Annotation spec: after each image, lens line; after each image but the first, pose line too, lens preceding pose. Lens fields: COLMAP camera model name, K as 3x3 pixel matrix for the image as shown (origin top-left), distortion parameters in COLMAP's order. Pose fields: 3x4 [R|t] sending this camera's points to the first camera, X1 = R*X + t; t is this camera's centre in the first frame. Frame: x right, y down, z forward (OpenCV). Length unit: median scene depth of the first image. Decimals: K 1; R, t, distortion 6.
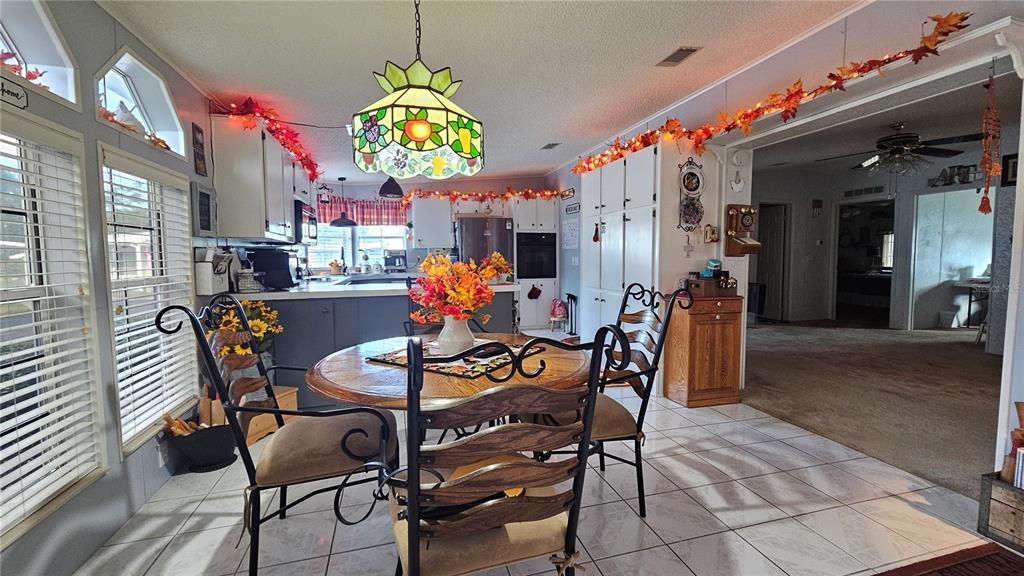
lens RADIAL K [[416.2, 0, 511.5], [0, 416.2, 283.5], [0, 0, 1]] dist [-0.000243, 0.000243]
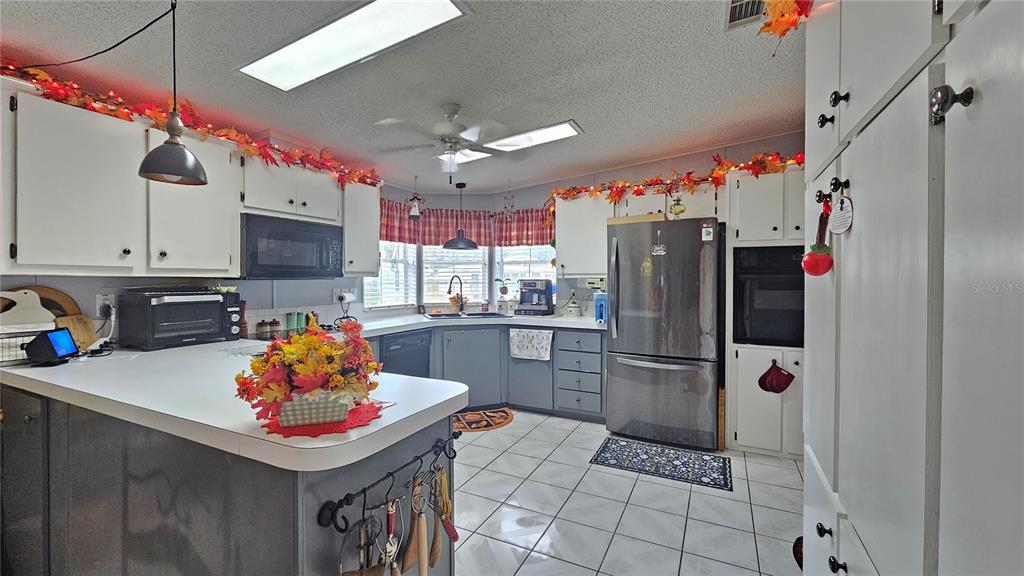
lens RADIAL K [[416.2, 0, 506.0], [0, 416.2, 284.7], [0, 0, 1]] dist [-0.000243, 0.000243]
pose [[0.728163, 0.019725, -0.685120, 0.152396], [-0.055852, 0.997969, -0.030629, -0.049950], [0.683124, 0.060568, 0.727786, 0.473399]]
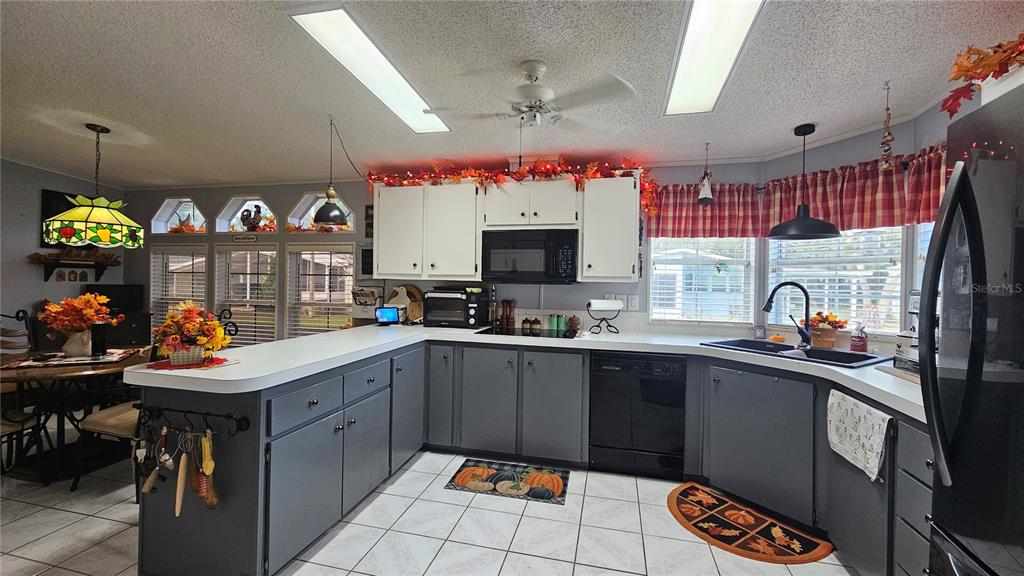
lens RADIAL K [[416.2, 0, 511.1], [0, 416.2, 288.6], [0, 0, 1]] dist [-0.000243, 0.000243]
pose [[-0.502281, 0.022216, -0.864419, 0.119023], [-0.071083, 0.995226, 0.066881, -0.082682], [0.861778, 0.095038, -0.498304, 0.873968]]
